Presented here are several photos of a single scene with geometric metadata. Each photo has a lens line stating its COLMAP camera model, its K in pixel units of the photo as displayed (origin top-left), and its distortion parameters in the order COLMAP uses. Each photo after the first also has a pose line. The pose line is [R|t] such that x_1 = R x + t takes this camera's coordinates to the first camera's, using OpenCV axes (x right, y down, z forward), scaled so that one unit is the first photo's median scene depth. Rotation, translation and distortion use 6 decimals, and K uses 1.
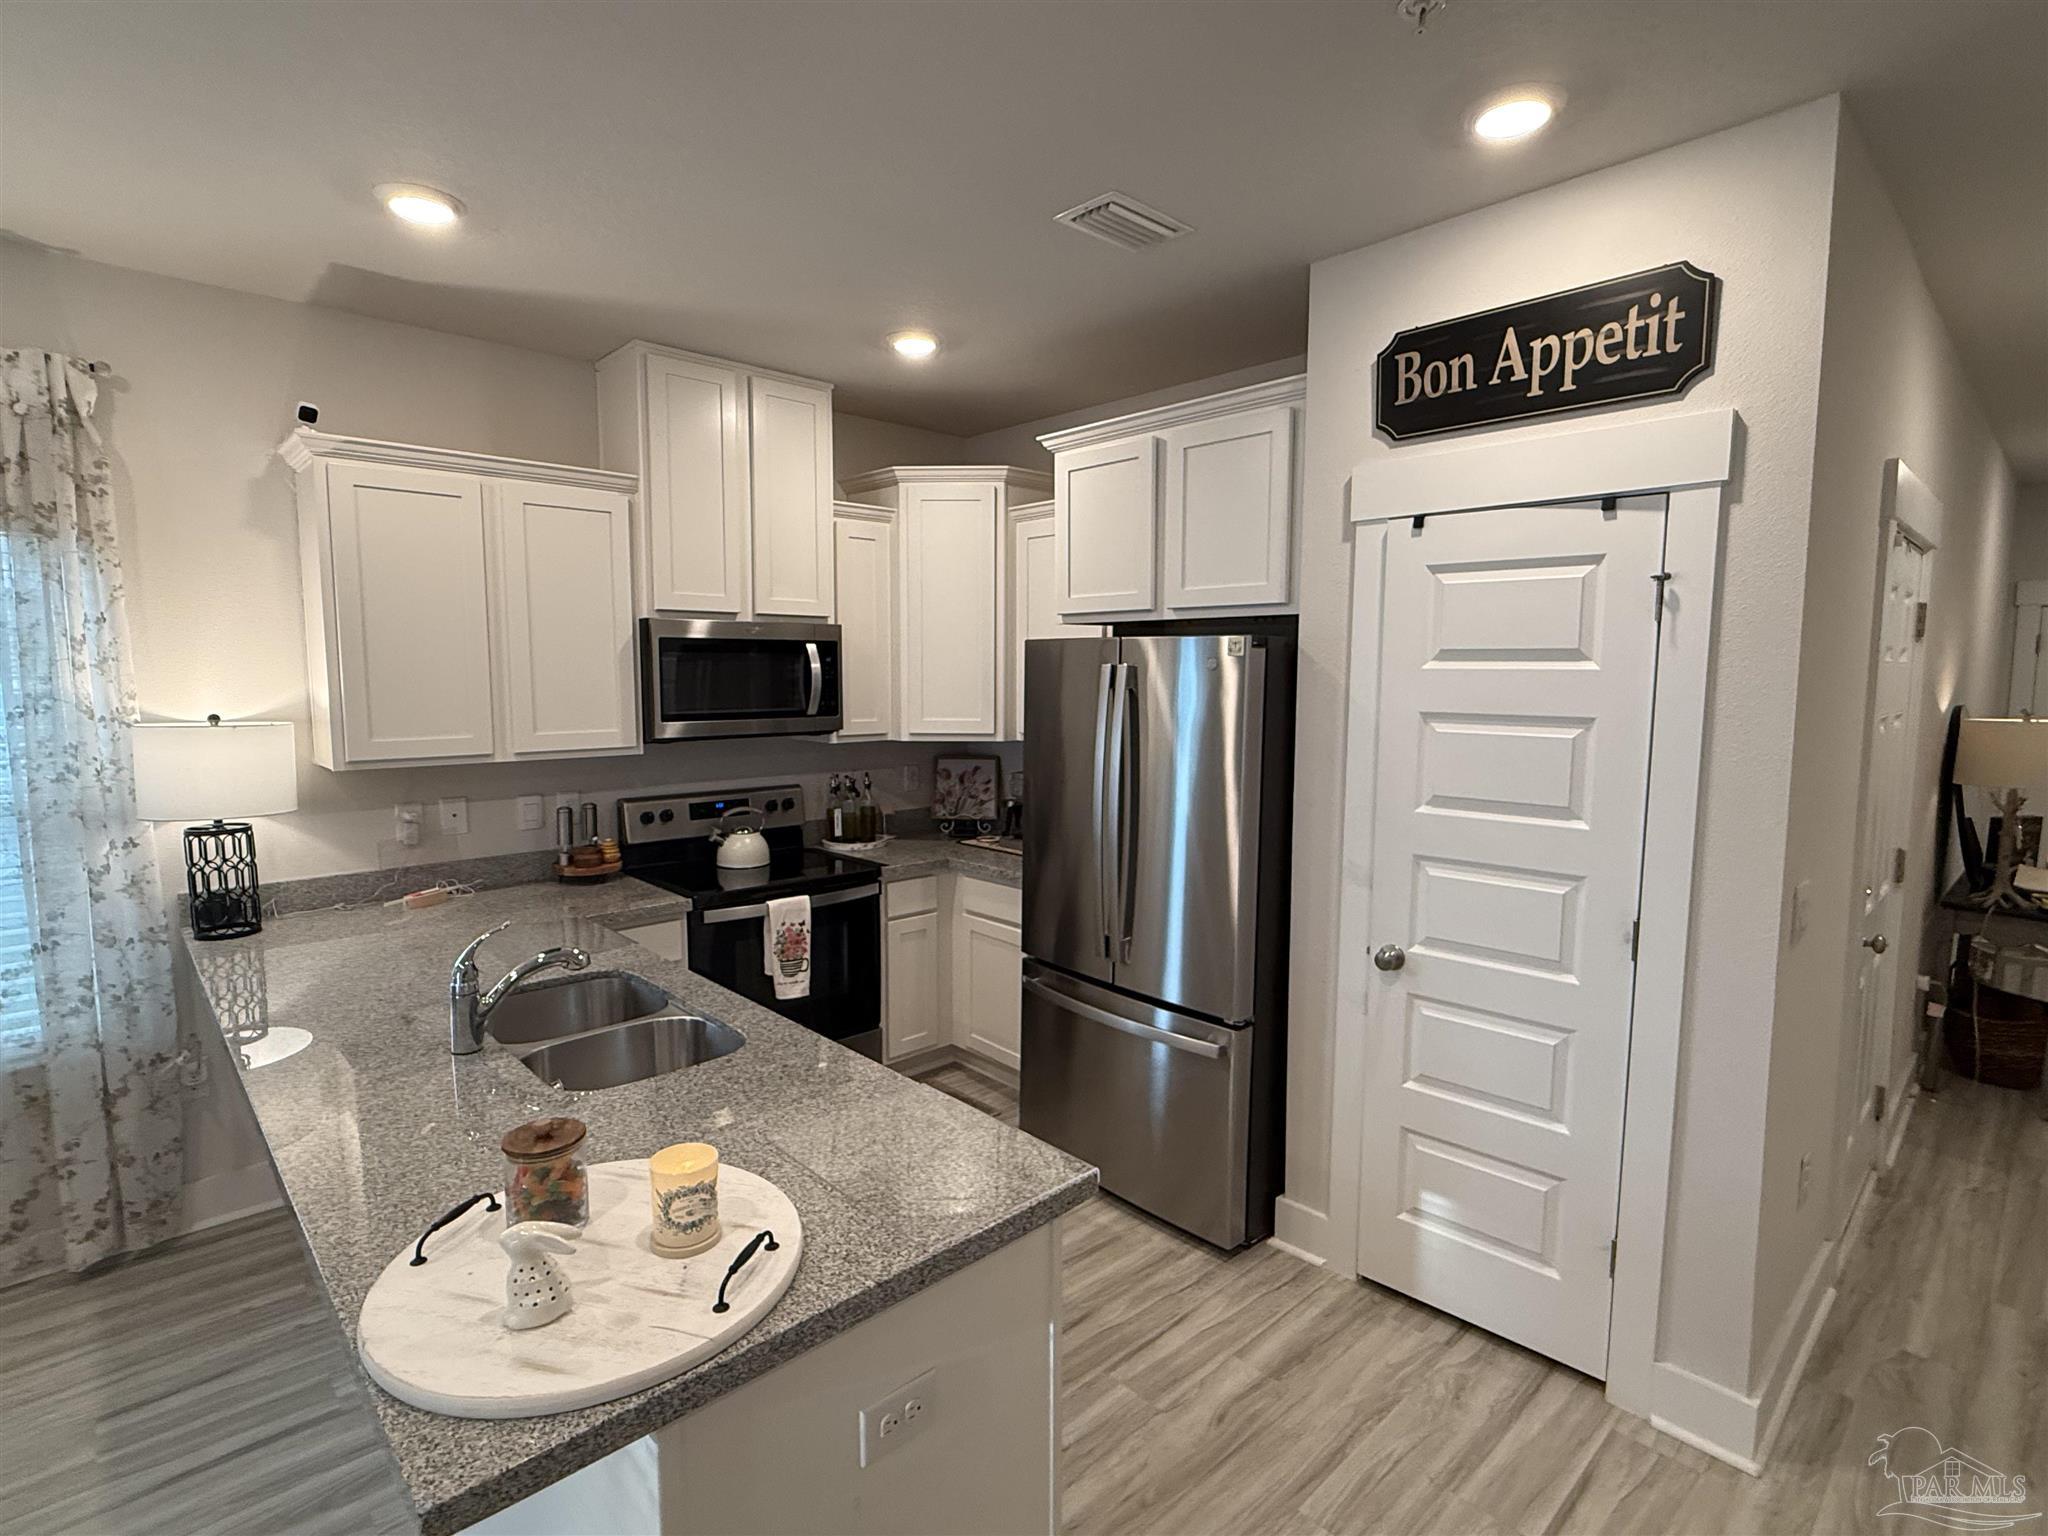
lens RADIAL K [[1008.8, 0, 1024.0], [0, 1008.8, 768.0], [0, 0, 1]] dist [0.000444, 0.000260]
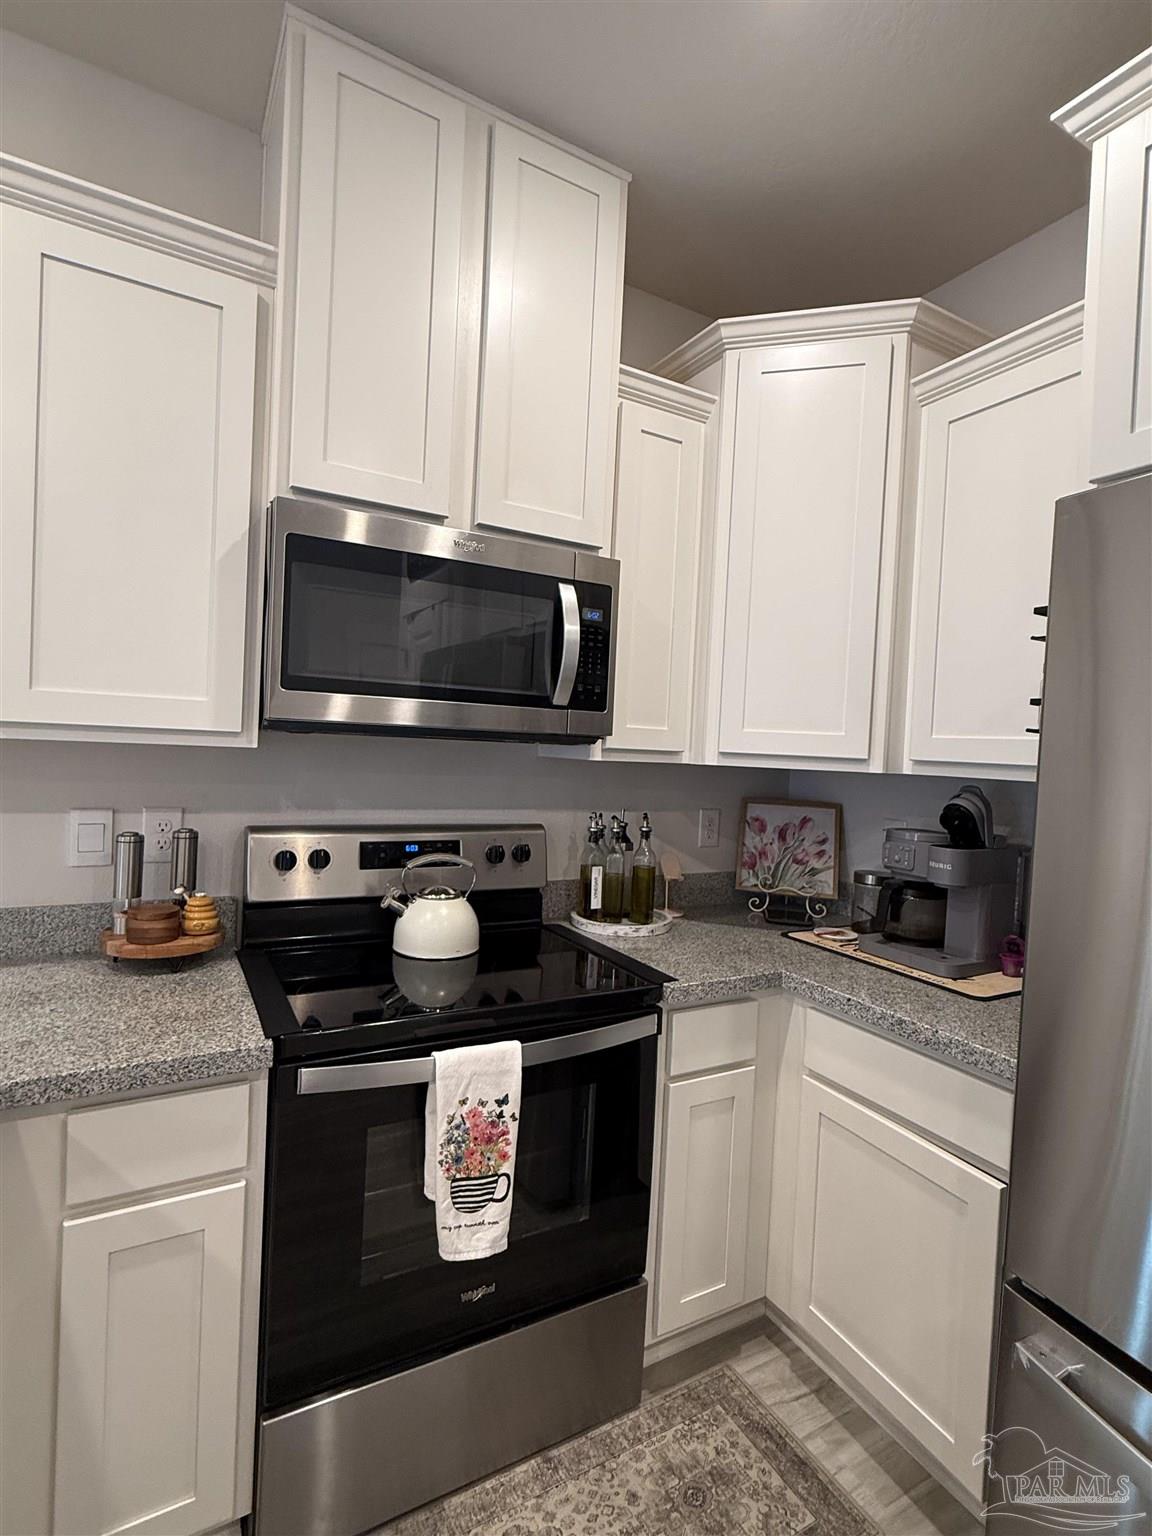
lens RADIAL K [[756.6, 0, 576.0], [0, 756.6, 768.0], [0, 0, 1]] dist [0.000444, 0.000260]
pose [[0.970016, 0.048433, -0.238168, -0.092002], [-0.066493, 0.995441, -0.068383, 0.012676], [0.233770, 0.082169, 0.968814, 0.560897]]
